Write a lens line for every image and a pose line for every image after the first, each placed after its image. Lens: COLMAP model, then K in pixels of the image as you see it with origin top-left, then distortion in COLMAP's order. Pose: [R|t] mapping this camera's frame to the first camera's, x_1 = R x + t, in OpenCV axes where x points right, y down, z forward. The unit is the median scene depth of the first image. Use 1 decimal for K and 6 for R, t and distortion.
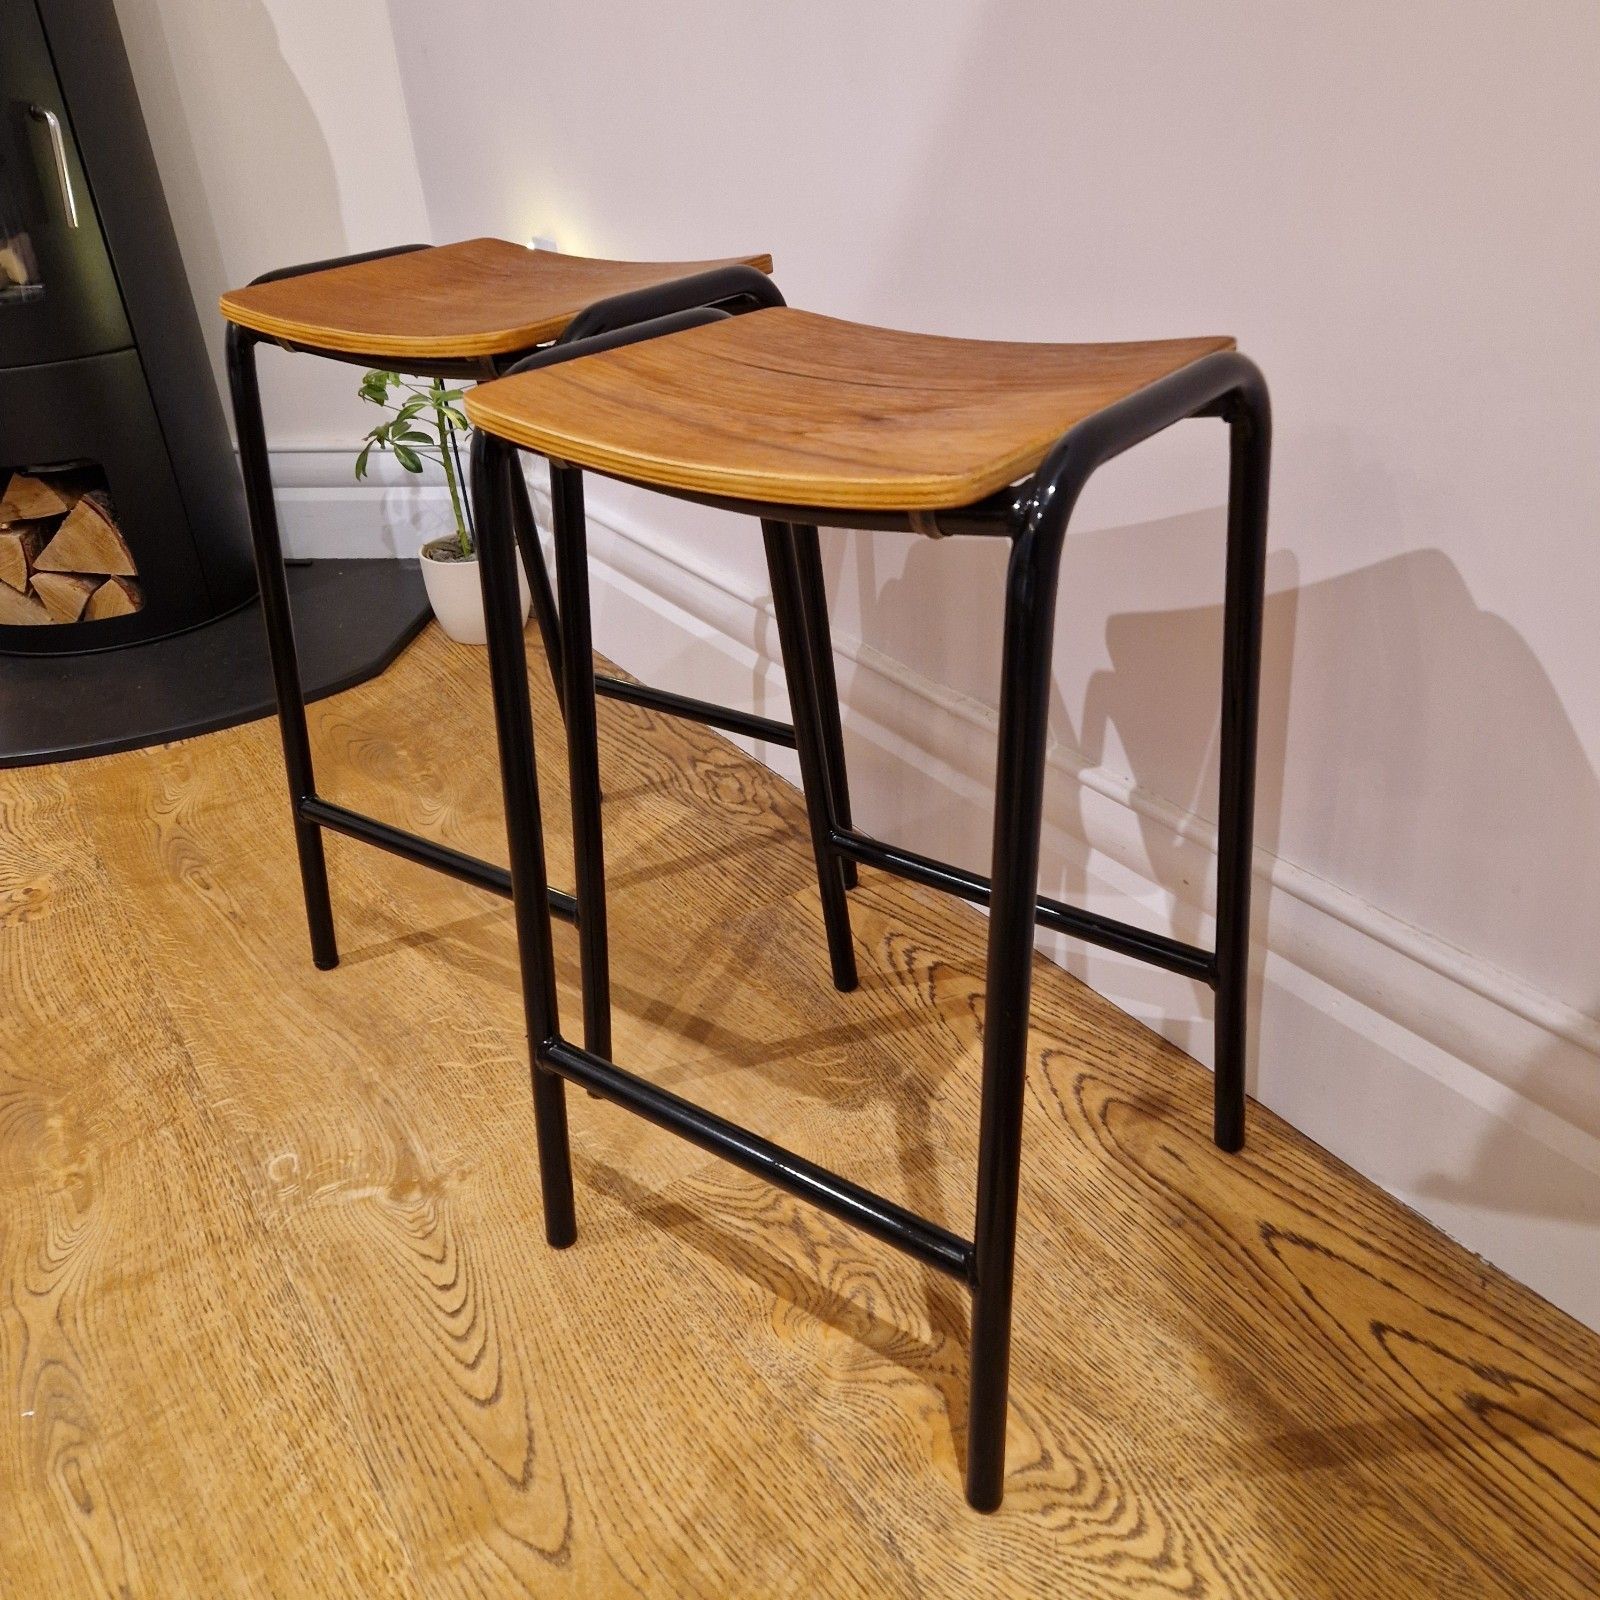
lens RADIAL K [[1419.4, 0, 816.2], [0, 1419.4, 813.6], [0, 0, 1]] dist [0.065882, -0.049361]
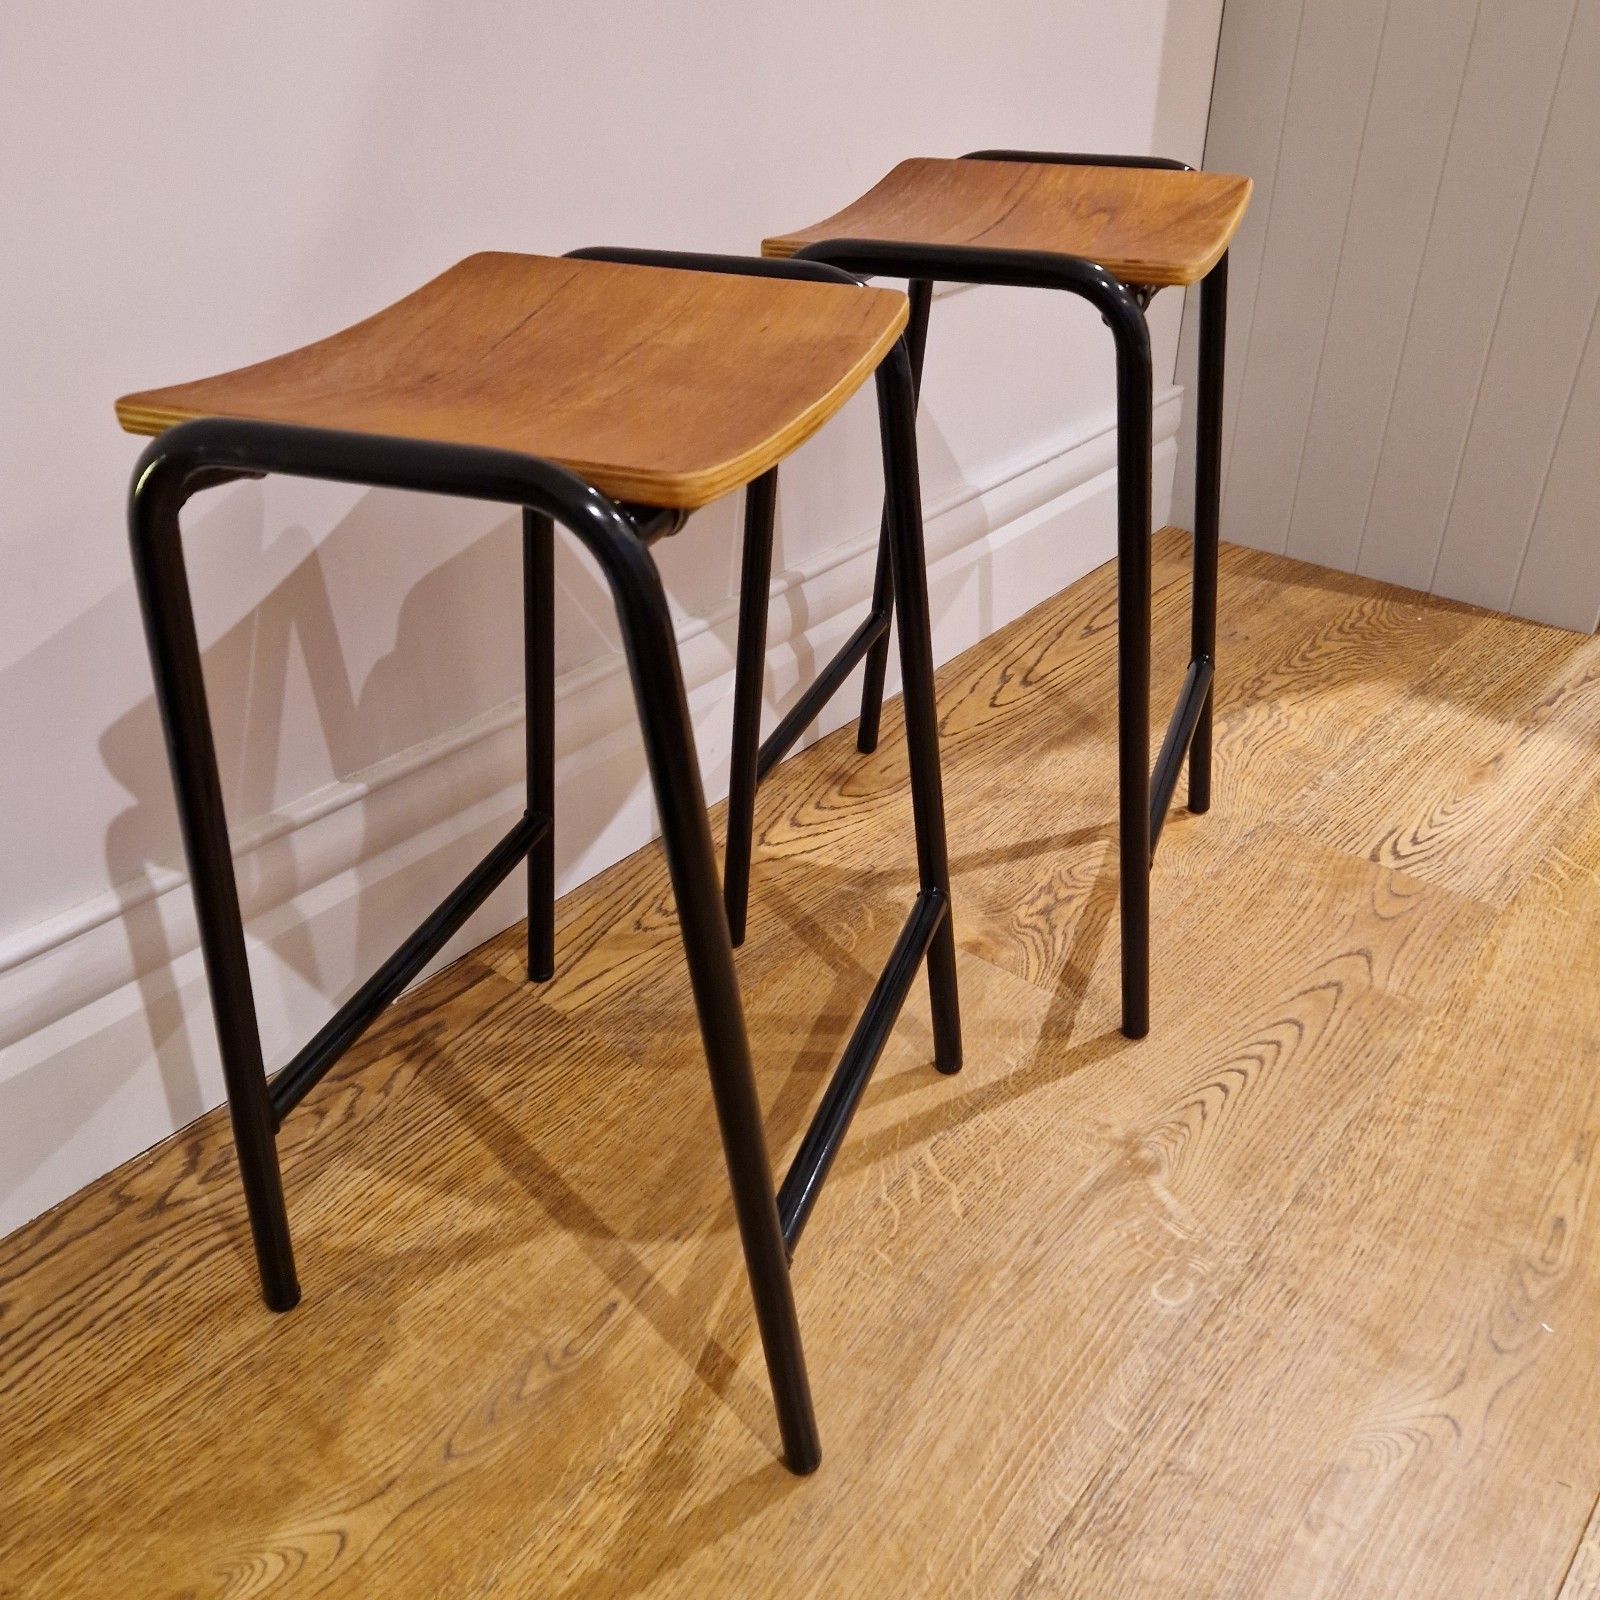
lens RADIAL K [[1419.4, 0, 823.5], [0, 1419.4, 798.9], [0, 0, 1]] dist [0.065882, -0.049361]
pose [[-0.283556, -0.468329, 0.836818, -1.002704], [0.496013, 0.675206, 0.545956, -0.586346], [-0.820711, 0.569882, 0.040838, 1.092382]]
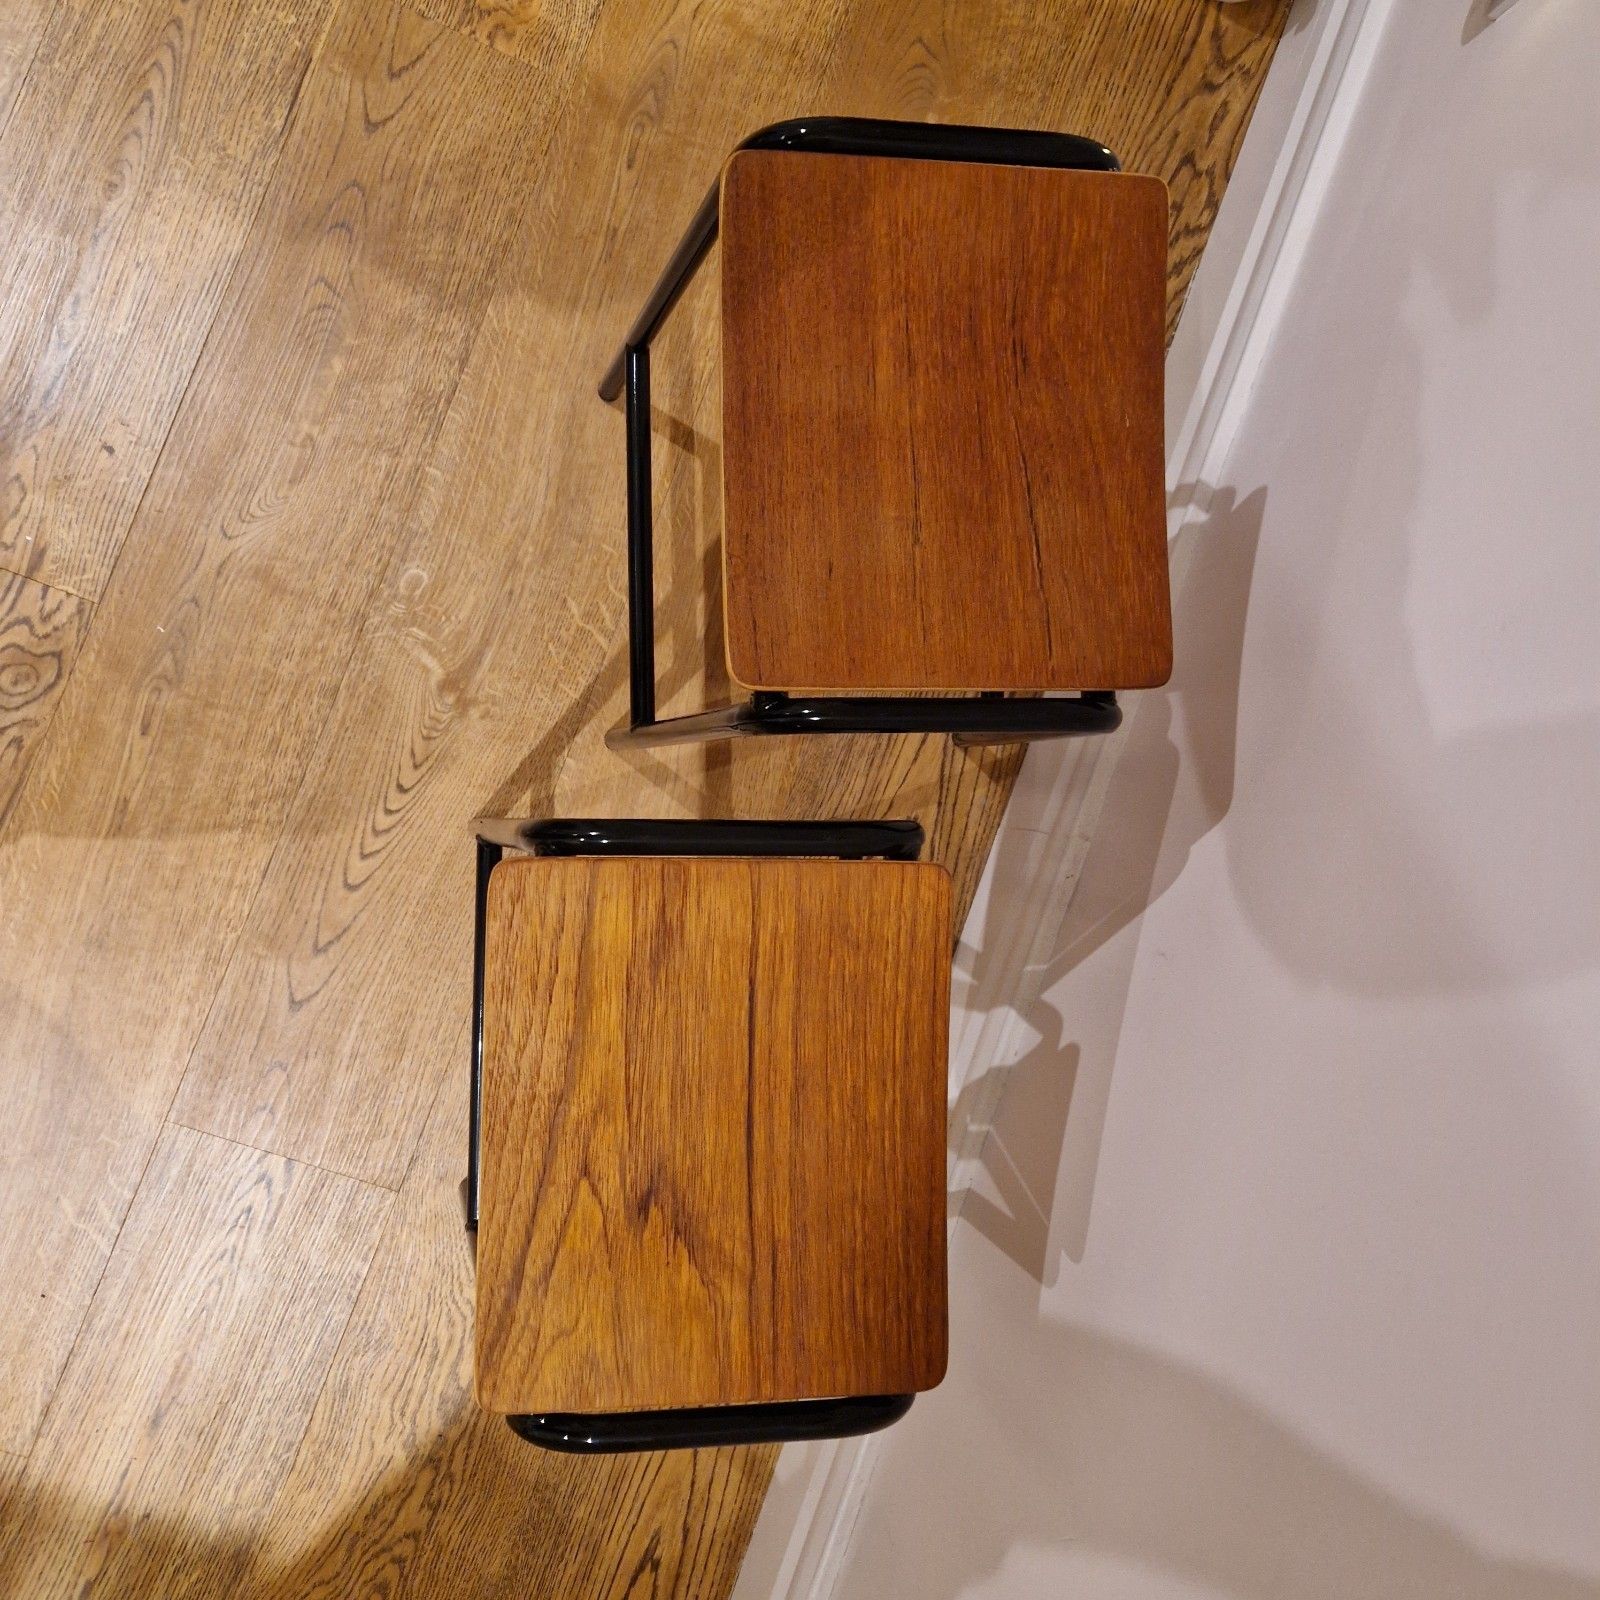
lens RADIAL K [[1425.4, 0, 808.6], [0, 1425.4, 784.3], [0, 0, 1]] dist [0.073798, -0.058918]
pose [[0.567774, 0.808227, 0.156213, -0.256765], [-0.575742, 0.254260, 0.777092, -0.998856], [0.588348, -0.531151, 0.609692, 0.386222]]
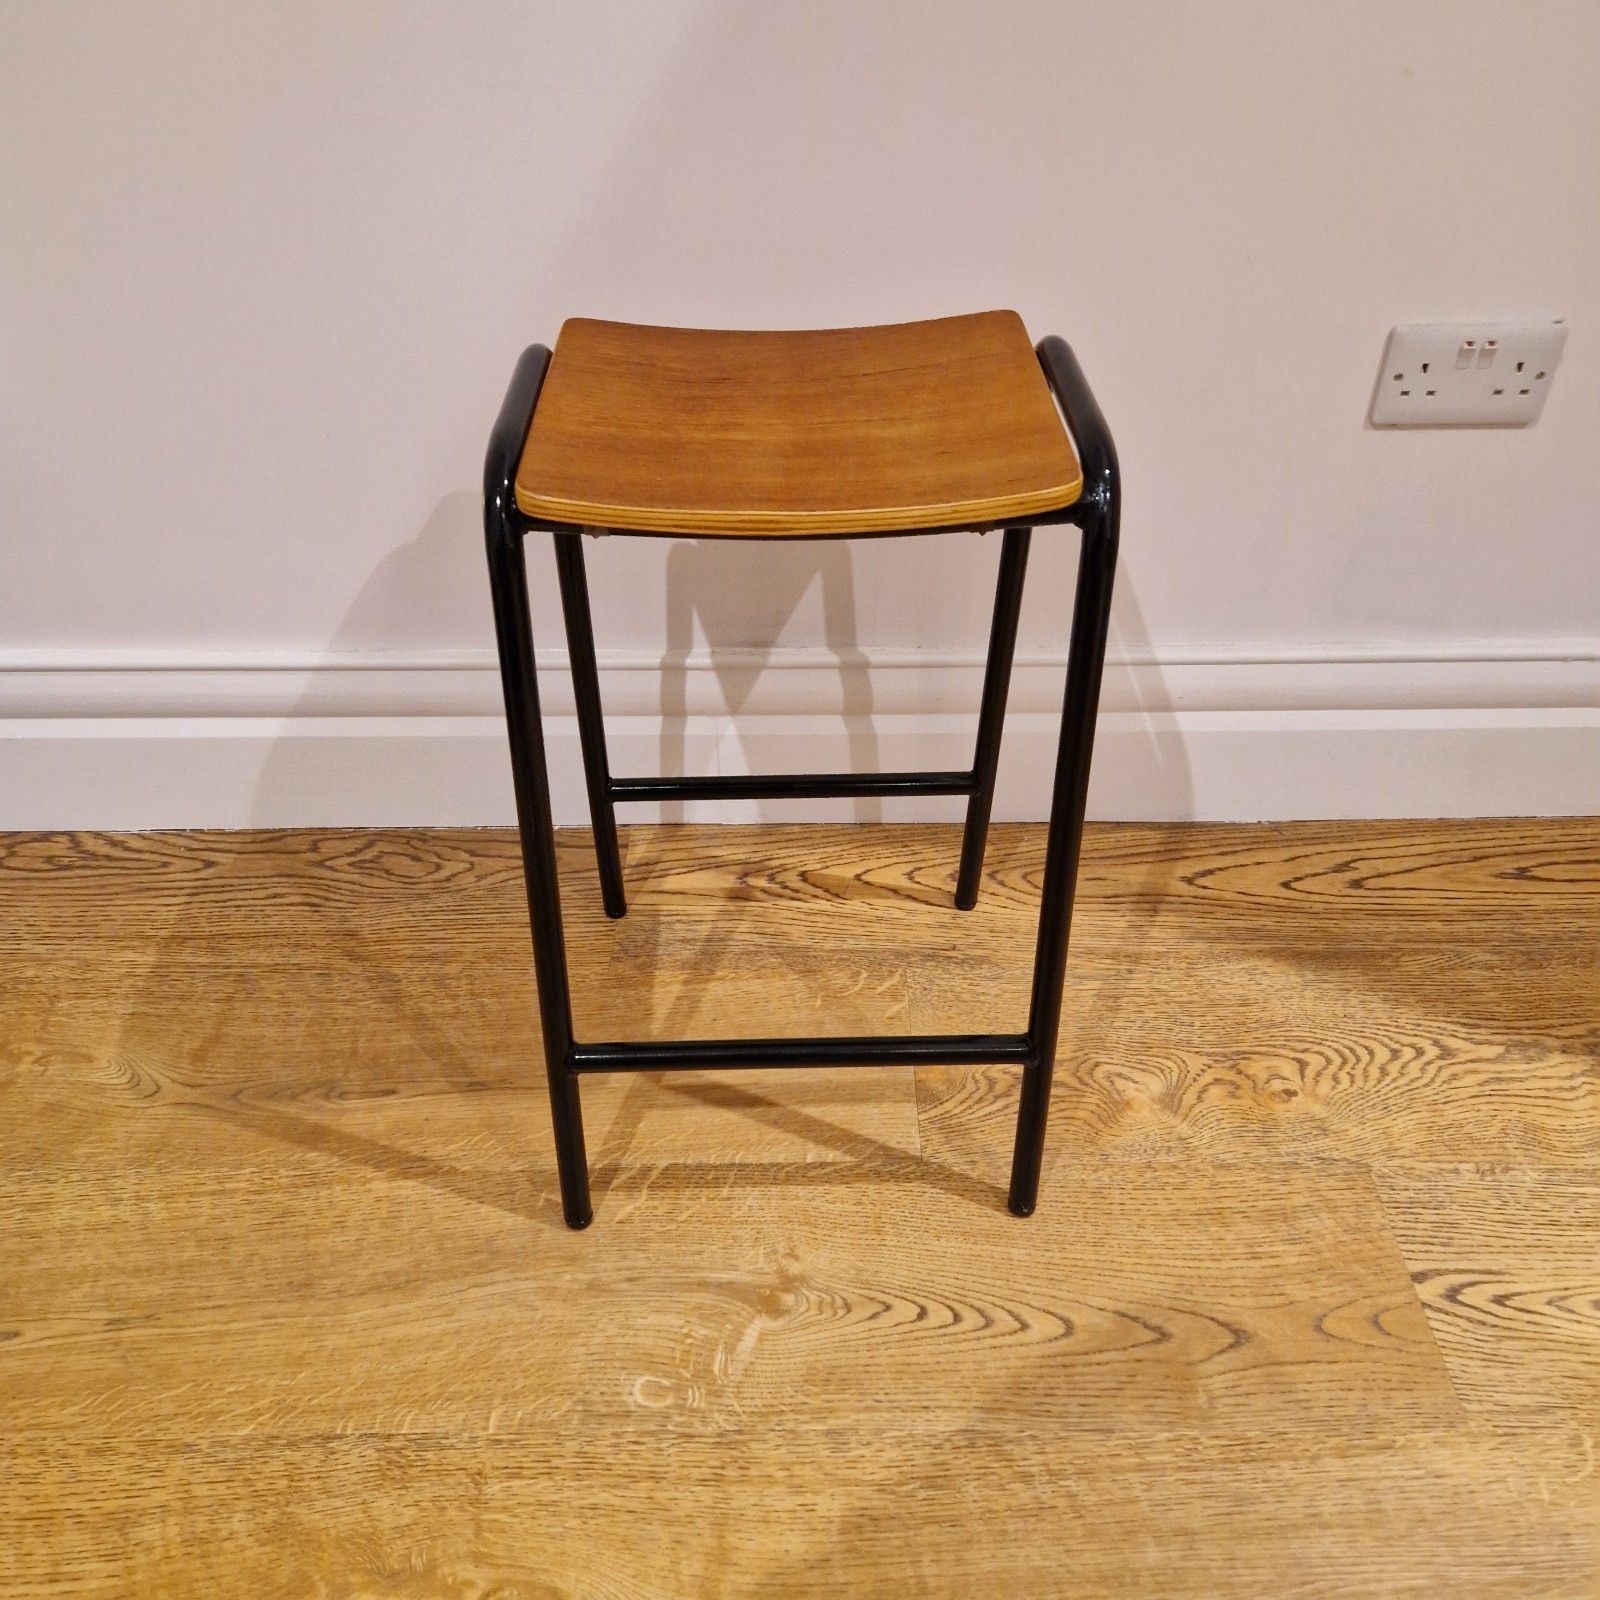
lens RADIAL K [[1419.4, 0, 798.5], [0, 1419.4, 824.0], [0, 0, 1]] dist [0.065882, -0.049361]
pose [[0.553104, -0.472404, 0.686229, -0.870128], [0.394236, 0.874045, 0.283942, -0.324693], [-0.733930, 0.113486, 0.669677, 0.322703]]
